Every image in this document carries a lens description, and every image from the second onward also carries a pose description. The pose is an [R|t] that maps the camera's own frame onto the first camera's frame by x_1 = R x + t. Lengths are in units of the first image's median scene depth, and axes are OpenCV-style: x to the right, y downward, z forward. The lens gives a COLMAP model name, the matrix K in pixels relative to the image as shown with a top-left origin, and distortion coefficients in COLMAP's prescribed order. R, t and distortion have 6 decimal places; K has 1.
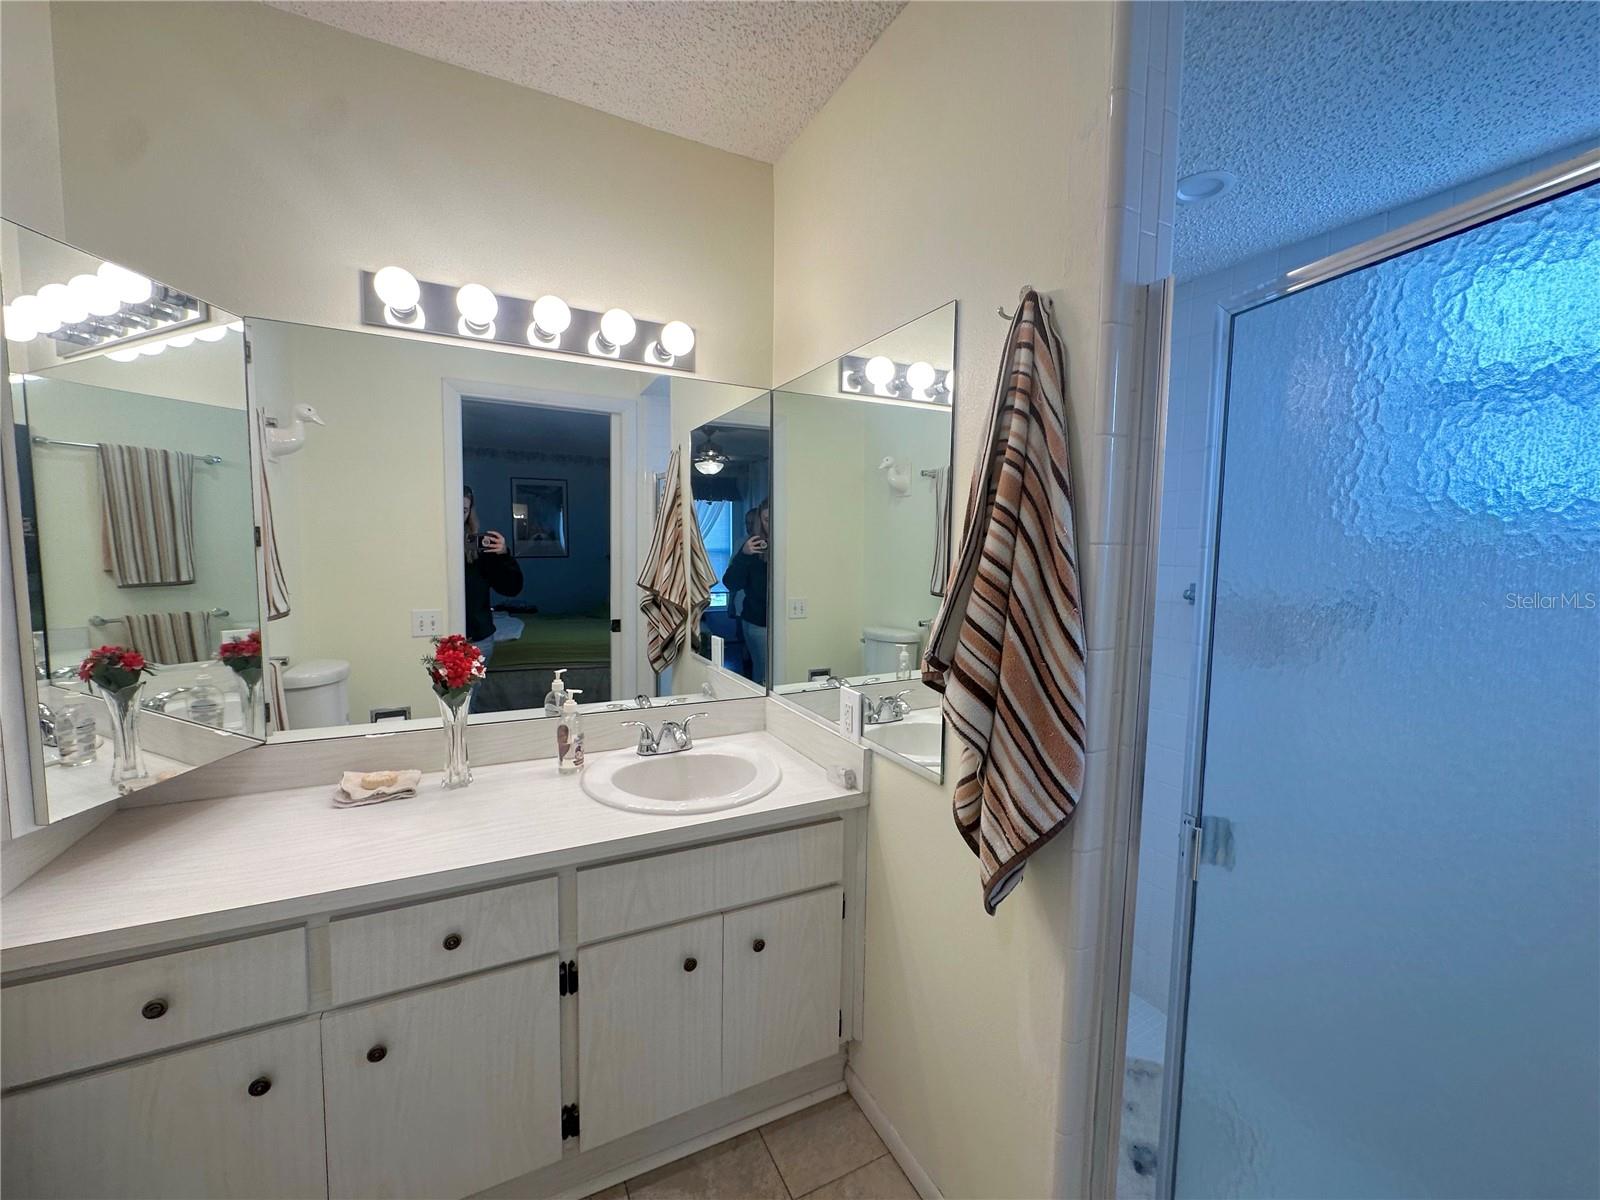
lens RADIAL K [[640.2, 0, 798.6], [0, 640.2, 600.5], [0, 0, 1]] dist [-0.003738, 0.000631]
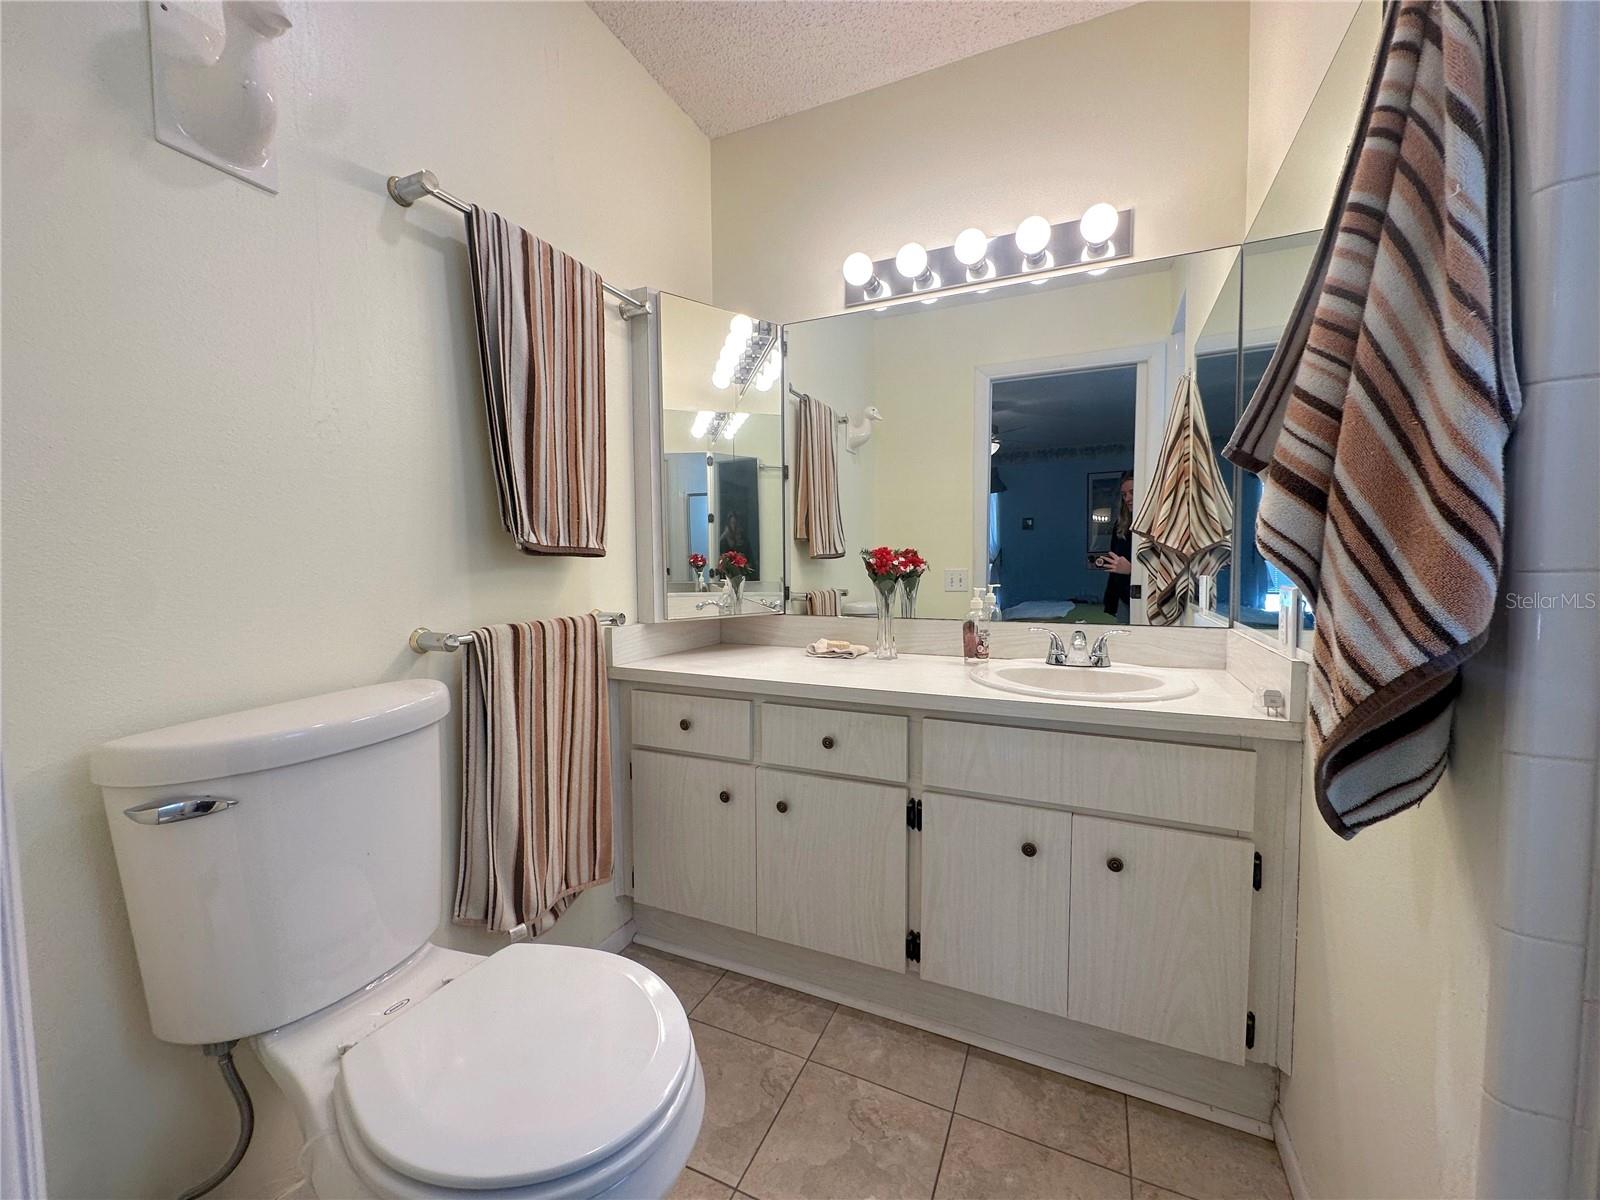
lens RADIAL K [[640.2, 0, 798.6], [0, 640.2, 600.5], [0, 0, 1]] dist [-0.003738, 0.000631]
pose [[0.624072, 0.024031, -0.780997, 0.384333], [-0.046455, 0.998900, -0.006386, 0.233574], [0.779985, 0.040267, 0.624502, 0.120356]]
